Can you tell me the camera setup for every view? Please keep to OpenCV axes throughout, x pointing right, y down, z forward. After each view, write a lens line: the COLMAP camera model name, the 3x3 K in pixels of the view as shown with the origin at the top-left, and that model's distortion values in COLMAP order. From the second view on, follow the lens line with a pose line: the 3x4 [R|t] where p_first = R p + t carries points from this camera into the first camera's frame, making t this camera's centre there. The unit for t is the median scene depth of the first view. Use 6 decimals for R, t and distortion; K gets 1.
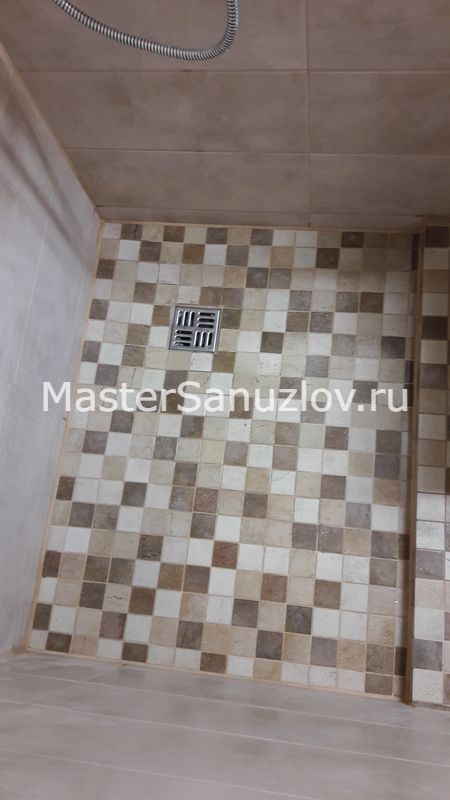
lens RADIAL K [[633.9, 0, 230.4], [0, 633.9, 392.7], [0, 0, 1]] dist [0.197019, -0.478733]
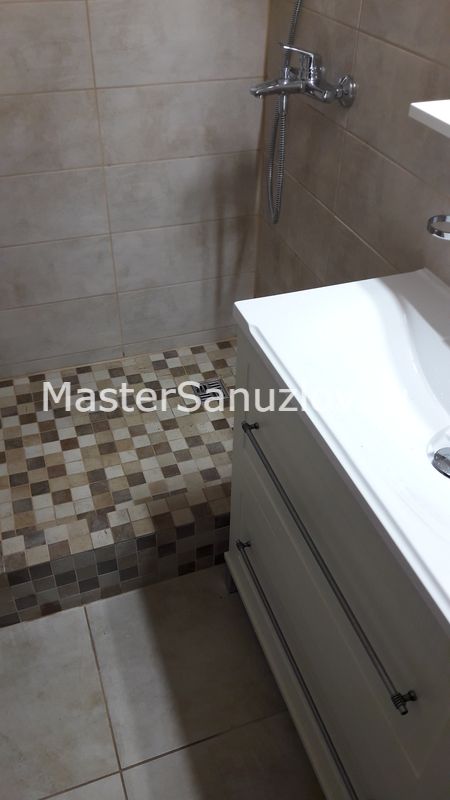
lens RADIAL K [[633.9, 0, 230.4], [0, 633.9, 392.7], [0, 0, 1]] dist [0.197019, -0.478733]
pose [[0.430925, 0.665221, -0.609742, 0.950121], [-0.883763, 0.447685, -0.136166, 0.067962], [0.182392, 0.597545, 0.780816, -0.169591]]
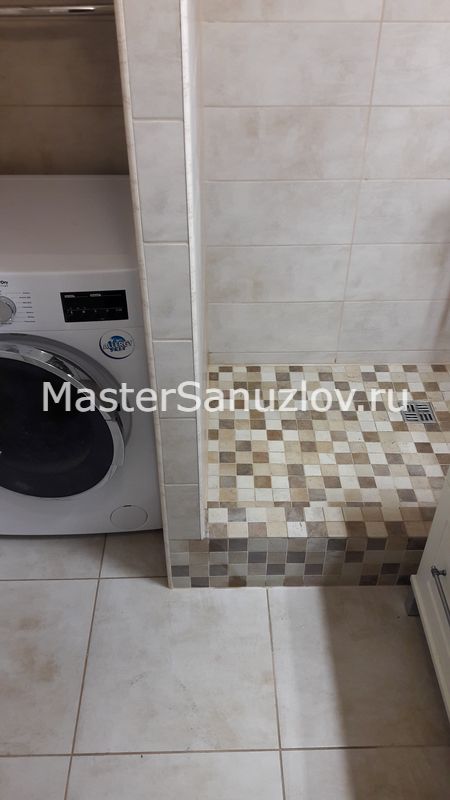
lens RADIAL K [[633.9, 0, 230.4], [0, 633.9, 392.7], [0, 0, 1]] dist [0.197019, -0.478733]
pose [[0.122898, 0.712077, -0.691261, 0.960608], [-0.956643, 0.270339, 0.108400, 0.151926], [0.264065, 0.647968, 0.714428, -0.224779]]
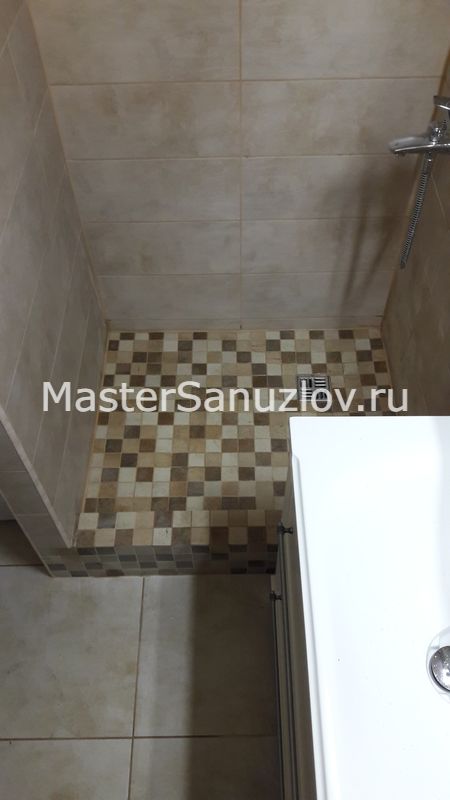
lens RADIAL K [[633.9, 0, 230.4], [0, 633.9, 392.7], [0, 0, 1]] dist [0.197019, -0.478733]
pose [[0.113509, 0.860534, -0.496585, 0.713708], [-0.952667, 0.236151, 0.191466, -0.211764], [0.282032, 0.451347, 0.846607, -0.315998]]
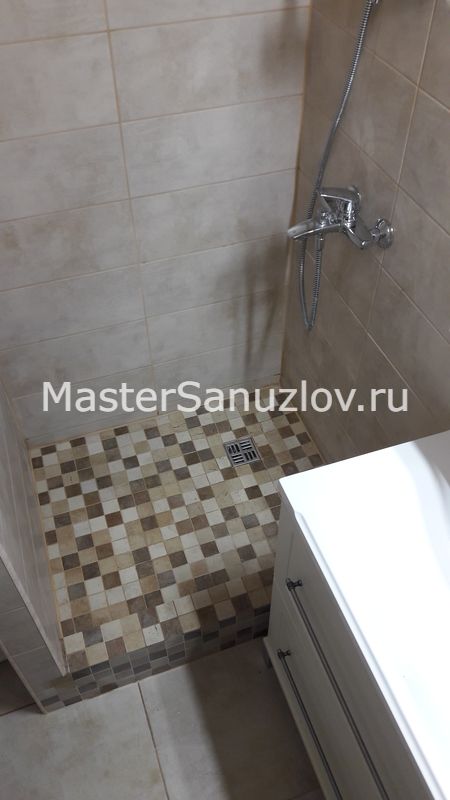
lens RADIAL K [[633.9, 0, 230.4], [0, 633.9, 392.7], [0, 0, 1]] dist [0.197019, -0.478733]
pose [[0.431413, 0.734408, -0.523954, 0.697790], [-0.878510, 0.474087, -0.058835, -0.056500], [0.205191, 0.485681, 0.849712, -0.442399]]
